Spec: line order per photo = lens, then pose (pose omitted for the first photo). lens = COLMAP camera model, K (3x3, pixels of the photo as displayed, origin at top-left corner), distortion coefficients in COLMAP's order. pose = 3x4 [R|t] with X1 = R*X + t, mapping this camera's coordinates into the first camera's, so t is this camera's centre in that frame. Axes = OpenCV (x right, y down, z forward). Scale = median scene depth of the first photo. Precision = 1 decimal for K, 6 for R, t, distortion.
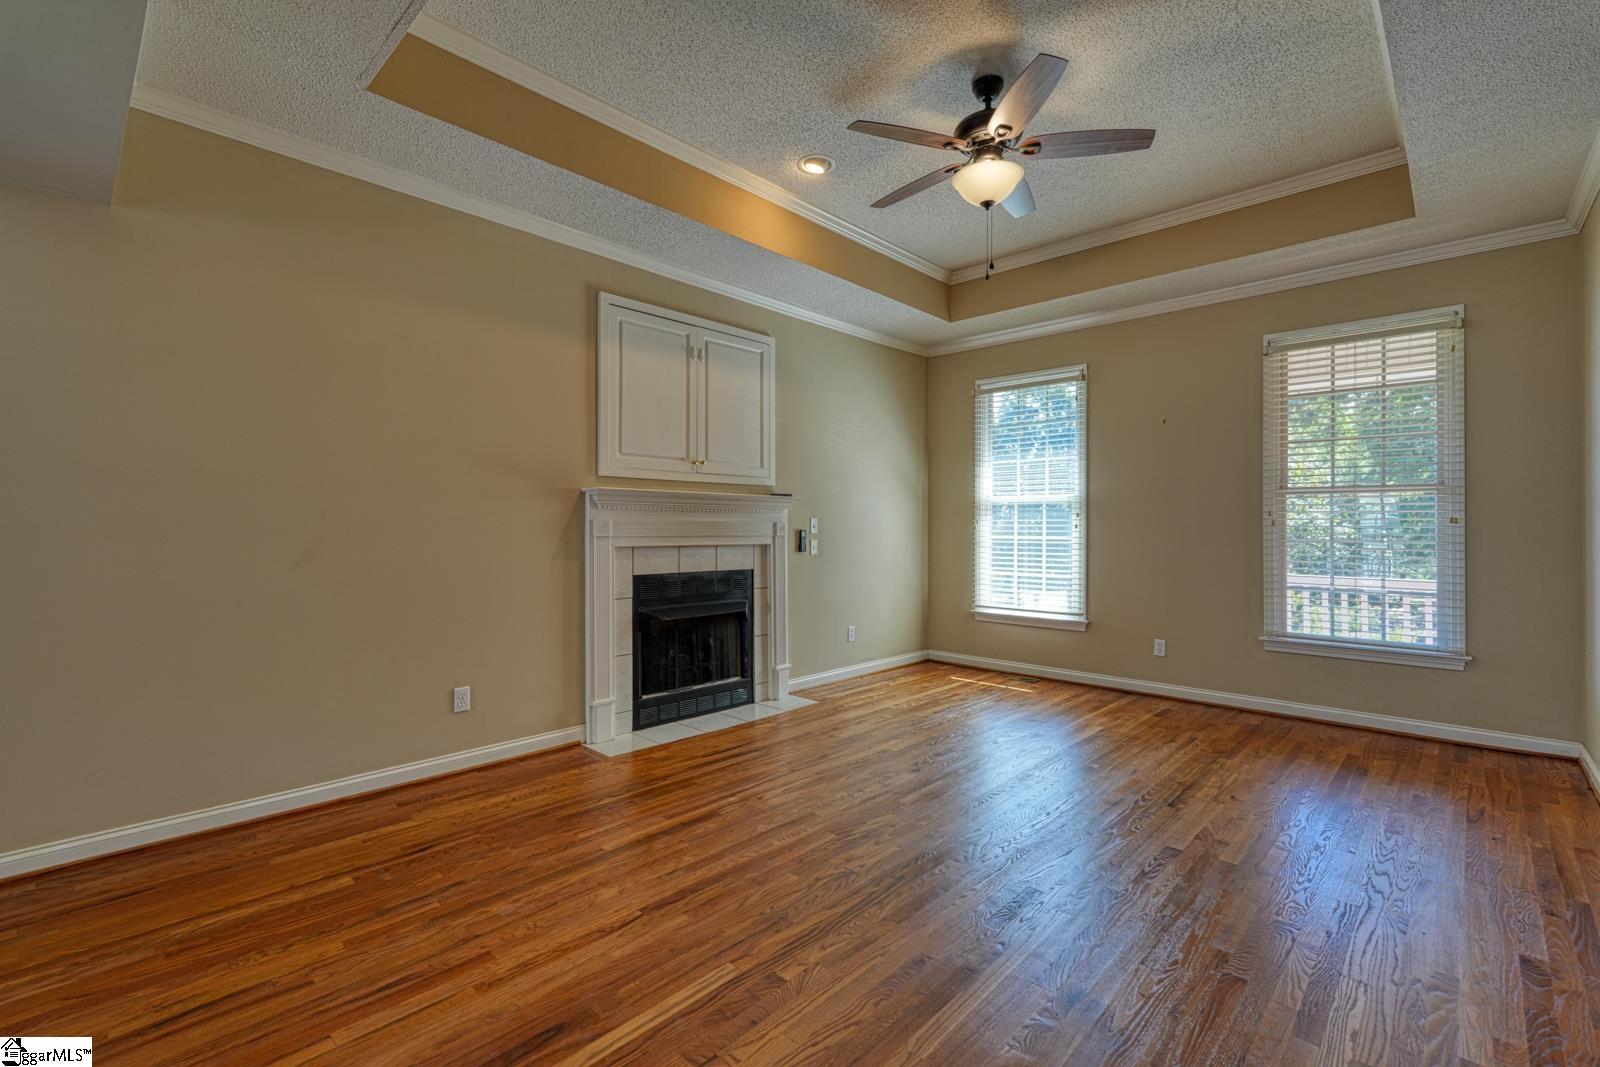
lens RADIAL K [[705.5, 0, 801.8], [0, 705.5, 519.1], [0, 0, 1]] dist [0.001651, 0.000305]
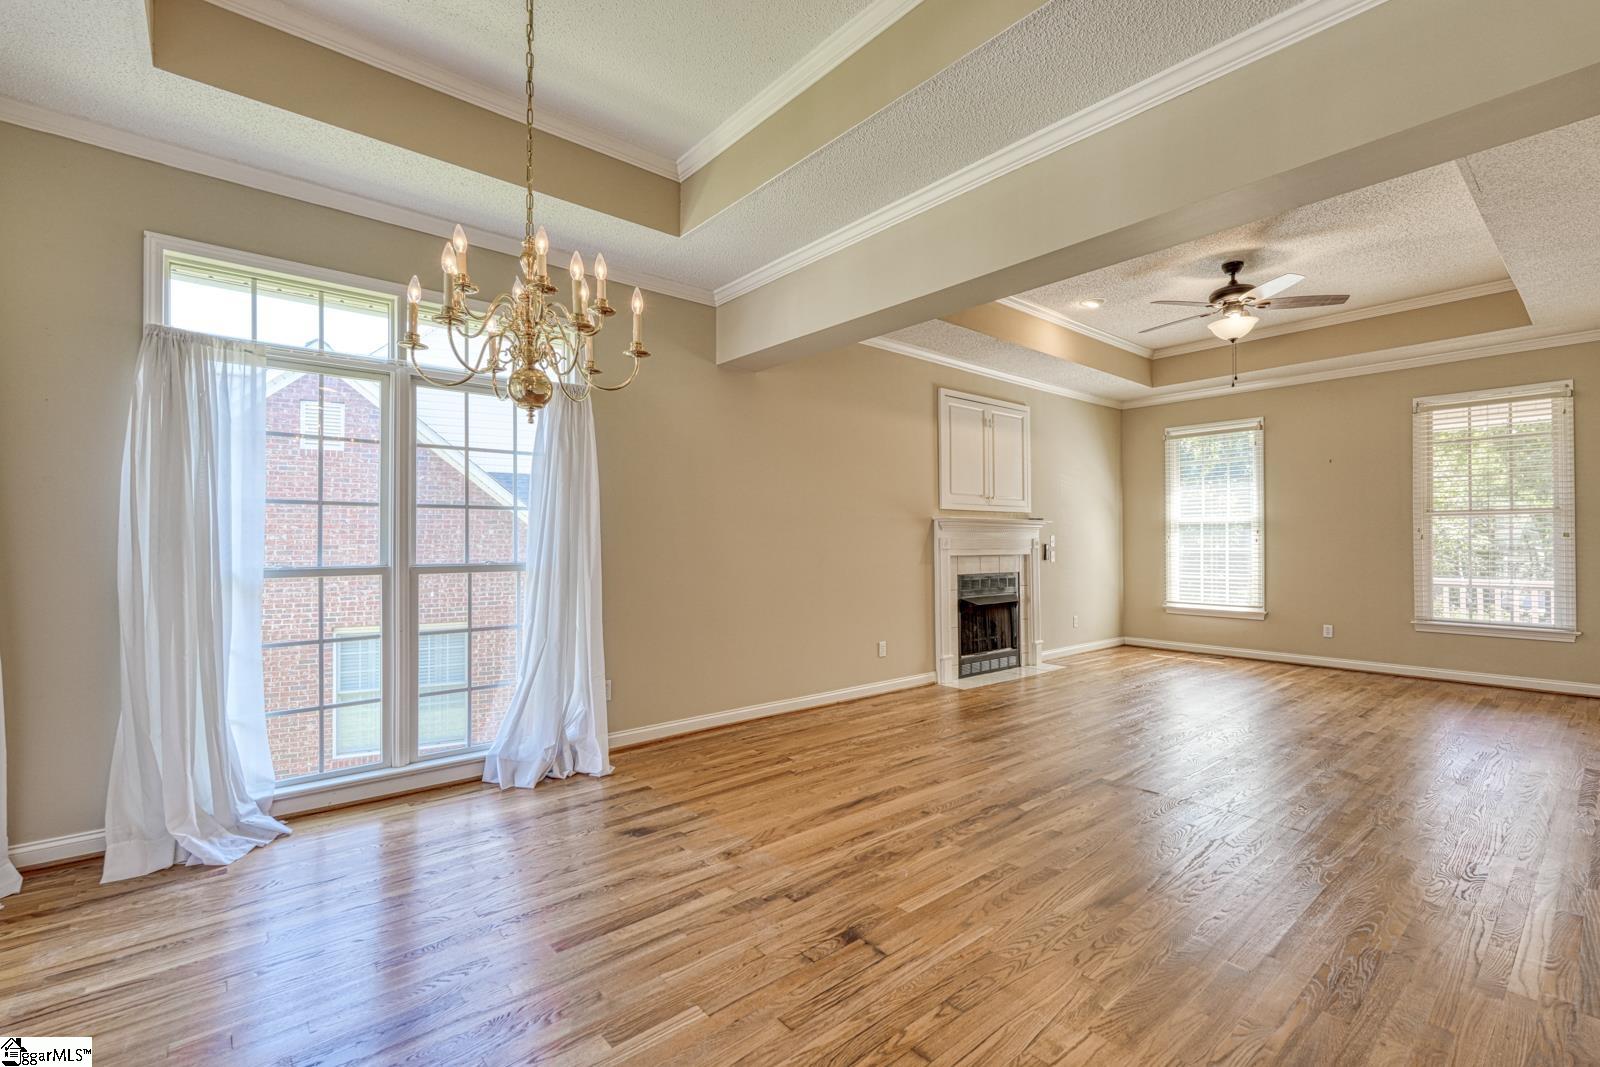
lens RADIAL K [[701.2, 0, 802.6], [0, 701.2, 534.8], [0, 0, 1]] dist [0.000534, 0.000177]
pose [[0.993912, -0.006367, -0.109990, -0.379768], [0.006391, 0.999980, -0.000138, -0.006672], [0.109989, -0.000566, 0.993933, -0.487601]]
